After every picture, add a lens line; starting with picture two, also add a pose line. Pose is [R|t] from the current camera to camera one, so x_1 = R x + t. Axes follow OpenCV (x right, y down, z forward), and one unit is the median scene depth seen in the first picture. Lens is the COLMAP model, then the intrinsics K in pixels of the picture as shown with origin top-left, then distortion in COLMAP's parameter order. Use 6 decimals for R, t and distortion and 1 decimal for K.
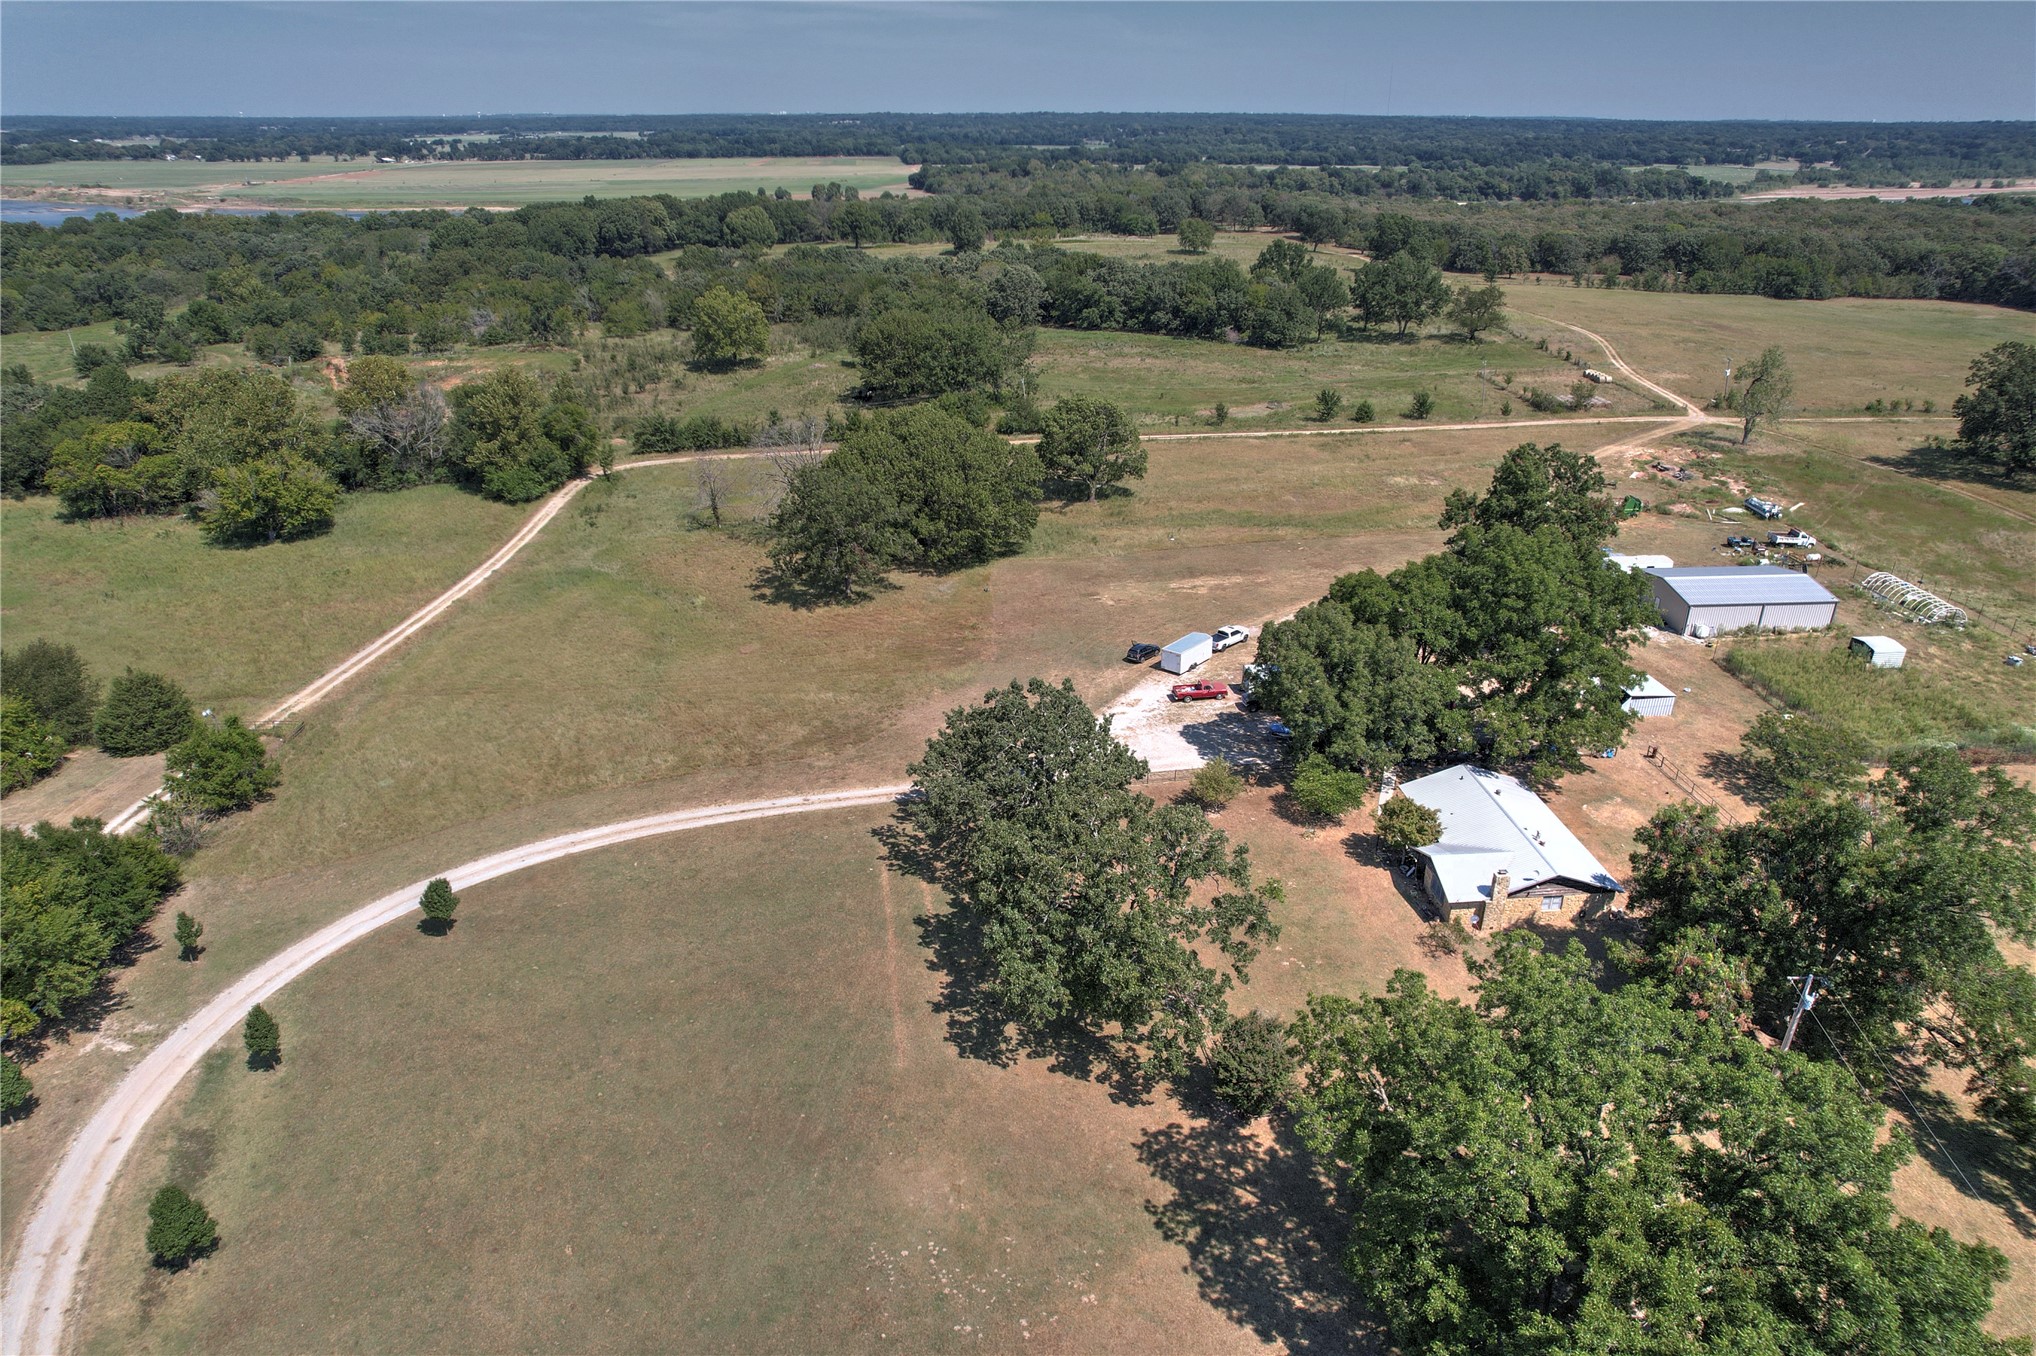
lens RADIAL K [[1303.8, 0, 1016.5], [0, 1303.8, 674.6], [0, 0, 1]] dist [-0.083266, 0.077058]
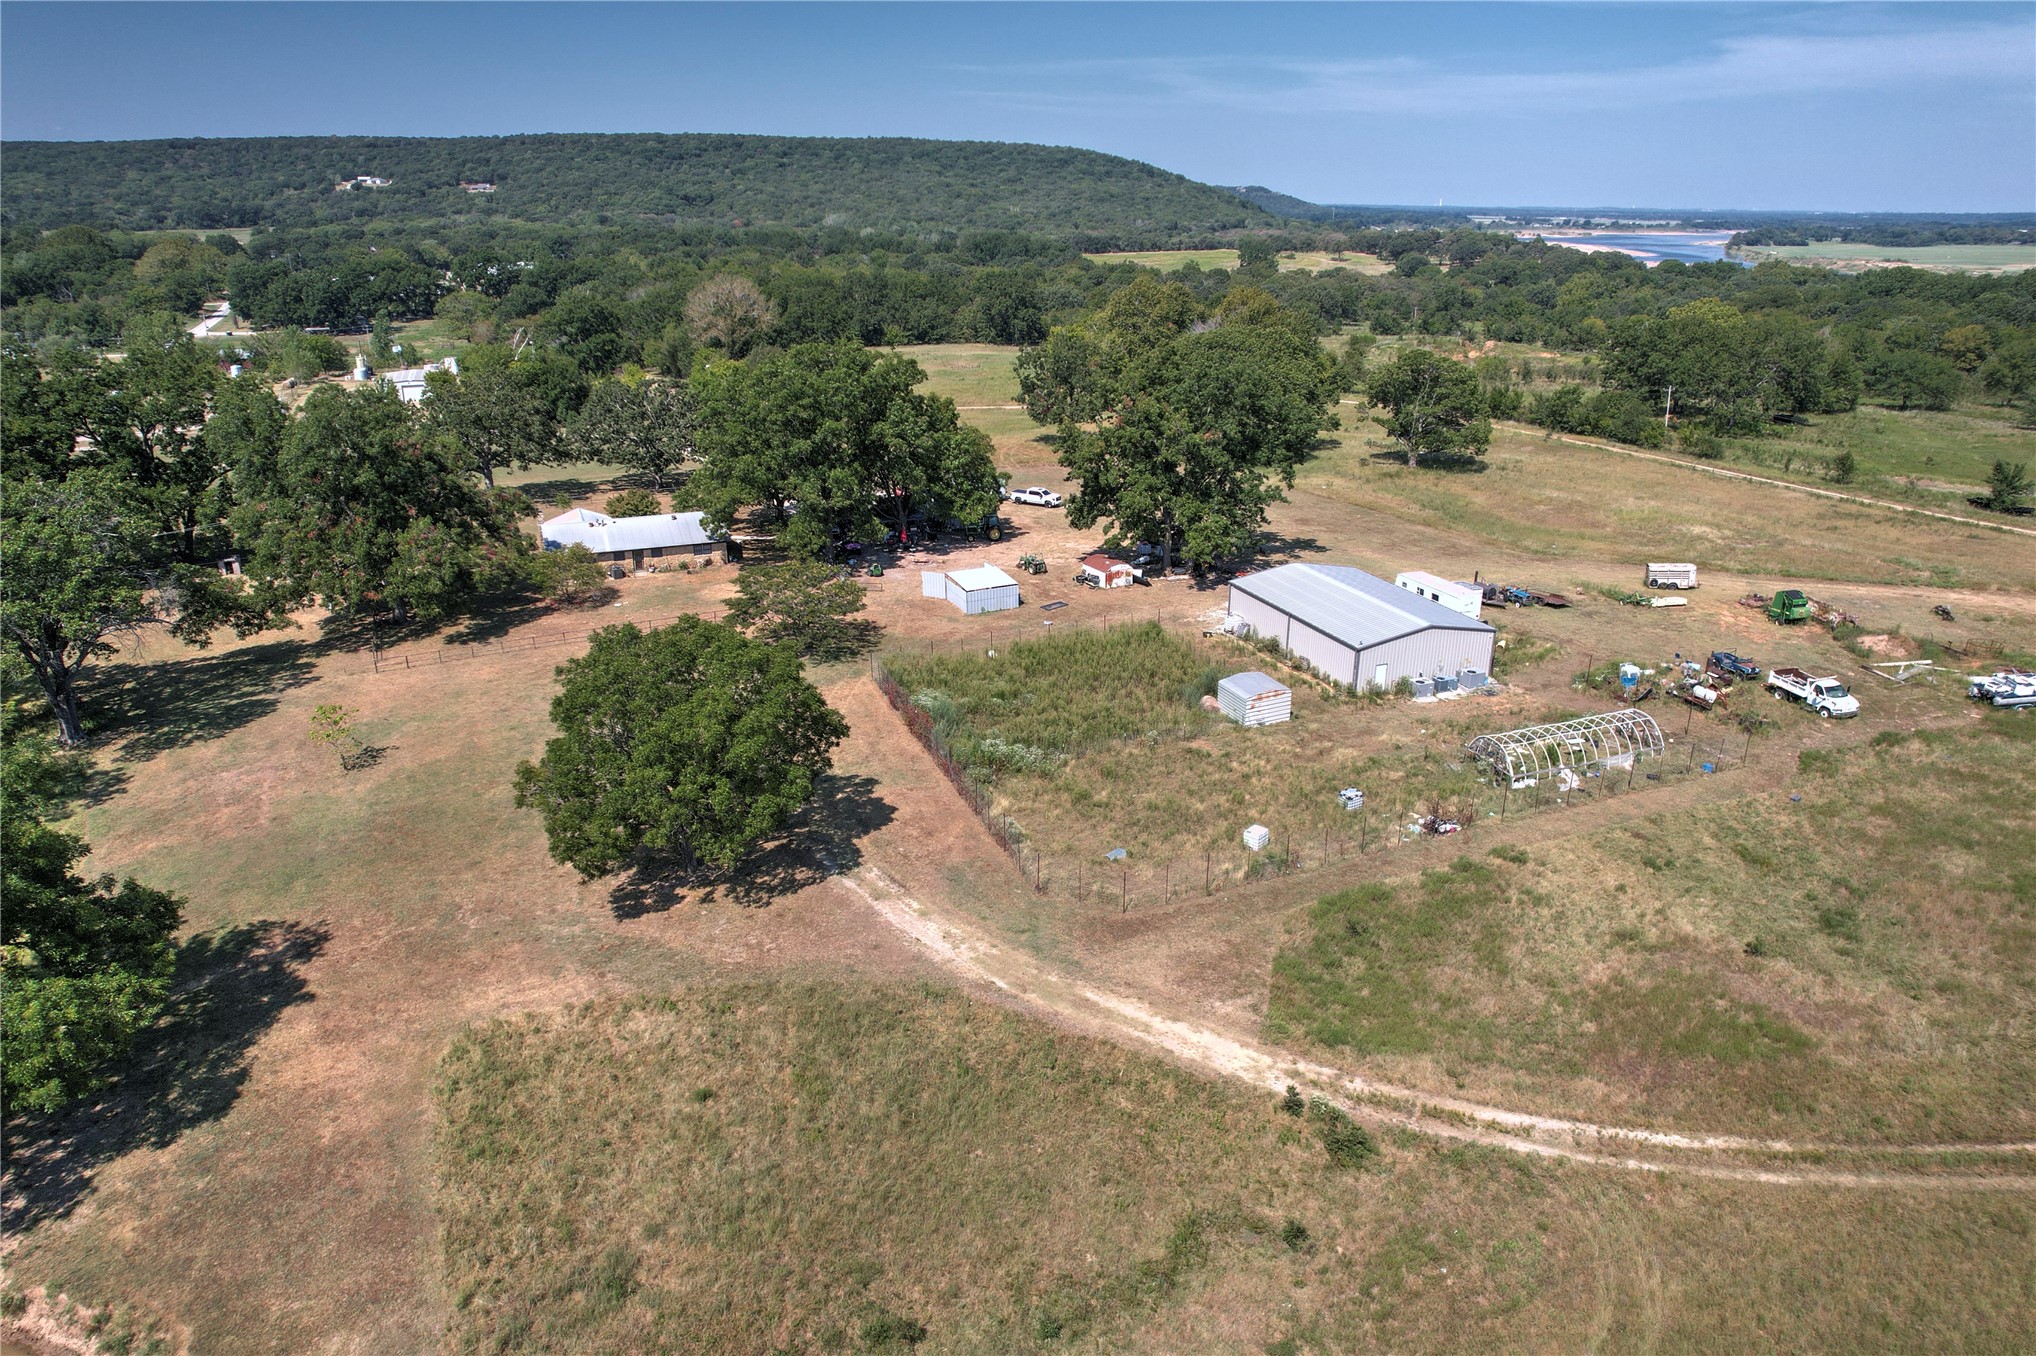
lens RADIAL K [[1303.8, 0, 1016.5], [0, 1303.8, 674.6], [0, 0, 1]] dist [-0.083266, 0.077058]
pose [[0.288972, 0.330701, -0.898405, 0.505503], [-0.390229, 0.897629, 0.204898, -0.047828], [0.874195, 0.291374, 0.388439, 0.265661]]
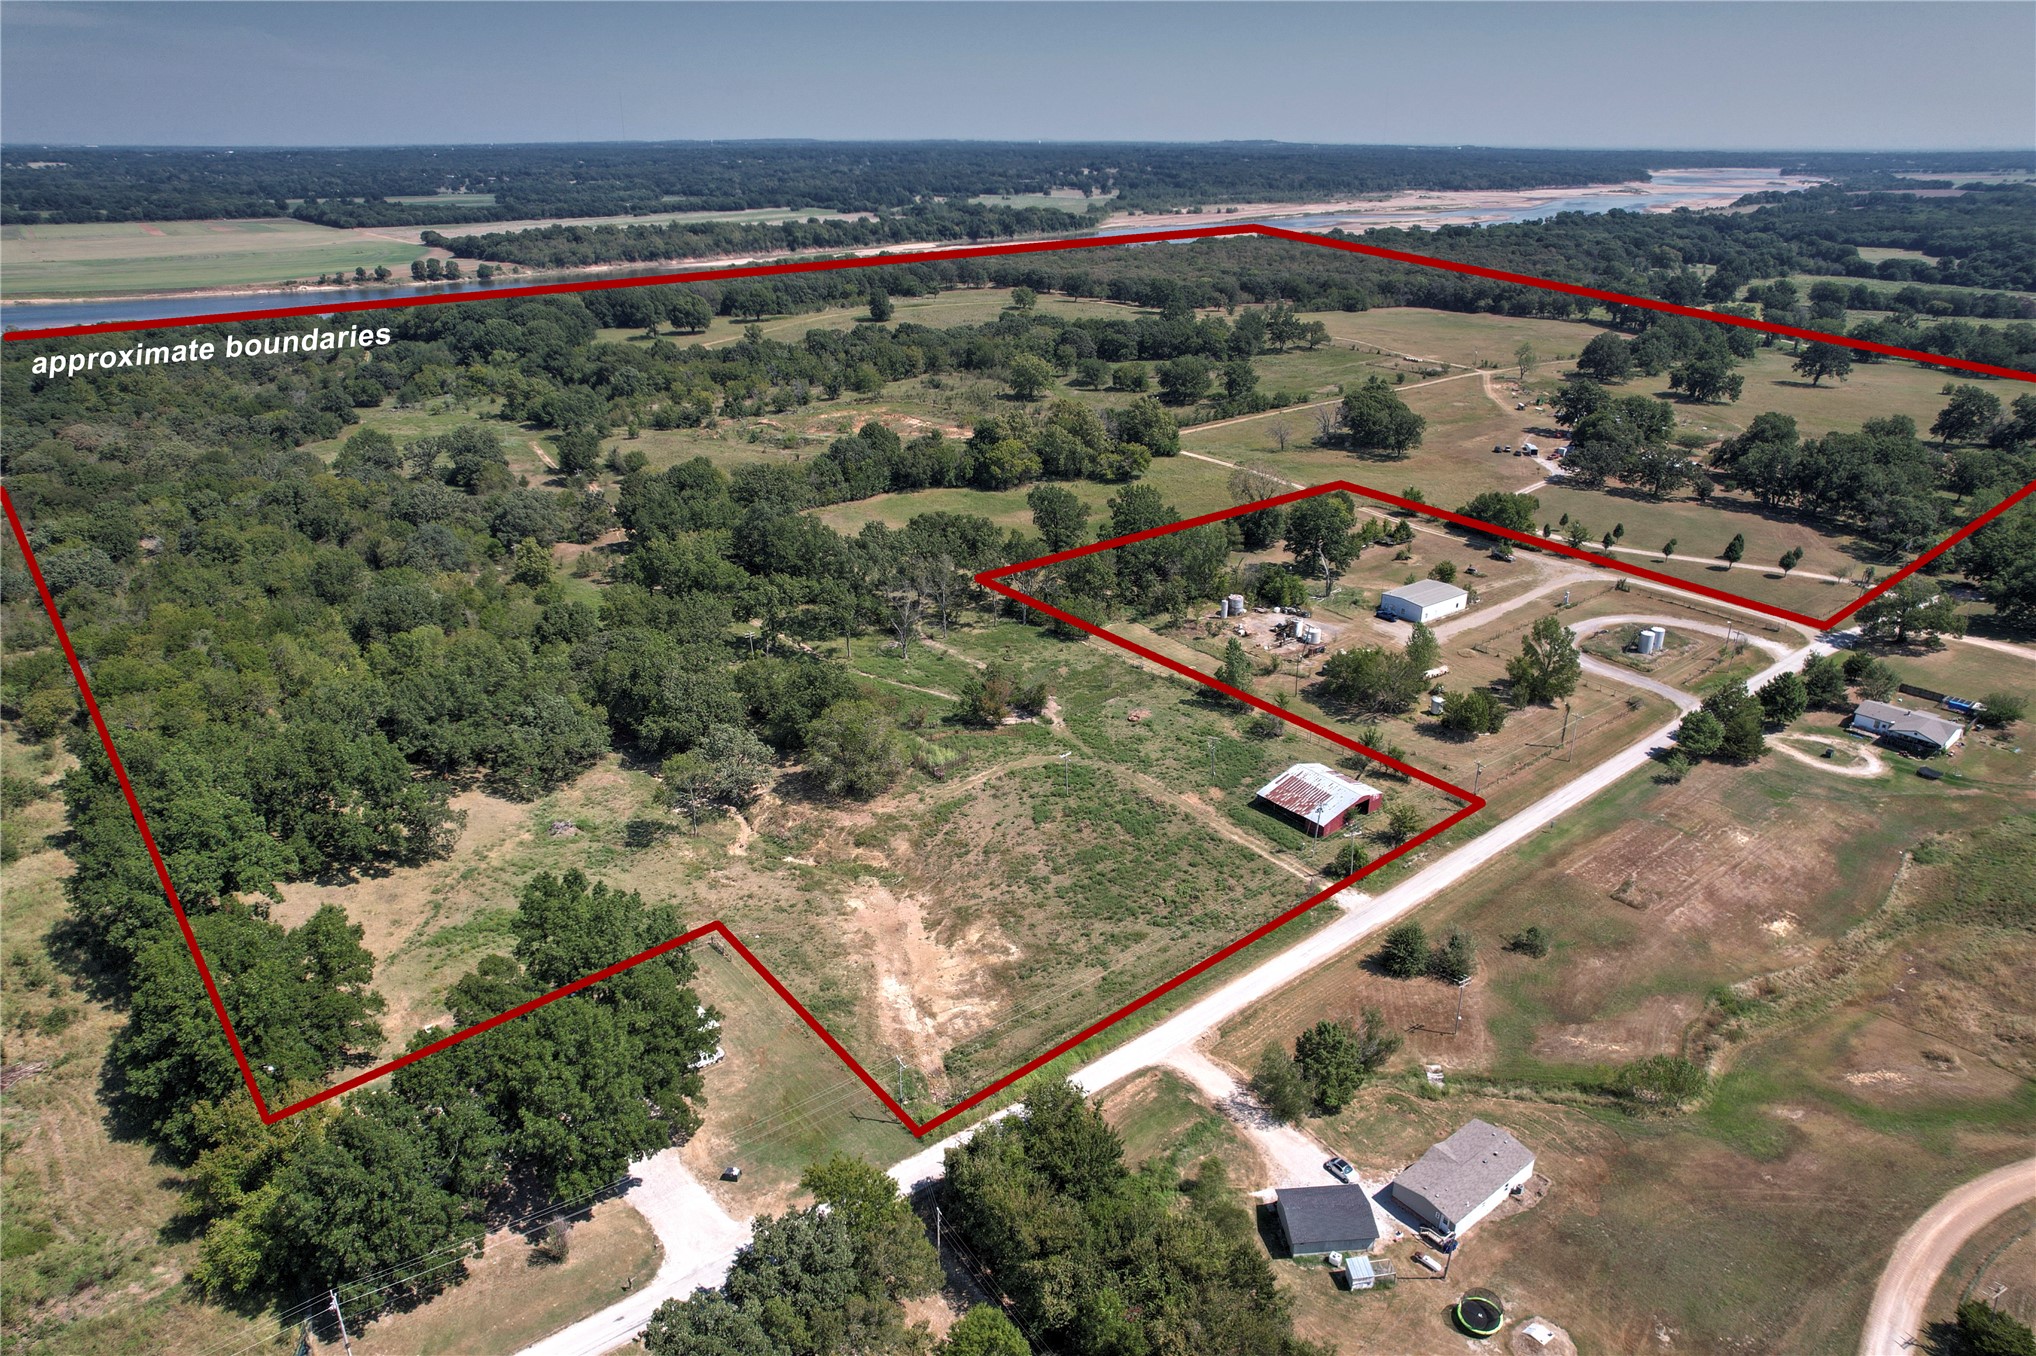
lens RADIAL K [[1303.8, 0, 1016.5], [0, 1303.8, 674.6], [0, 0, 1]] dist [-0.083266, 0.077058]
pose [[0.849681, -0.205593, 0.485565, -1.121283], [0.212443, 0.976287, 0.041620, 0.052222], [-0.482607, 0.067791, 0.873209, -0.494262]]
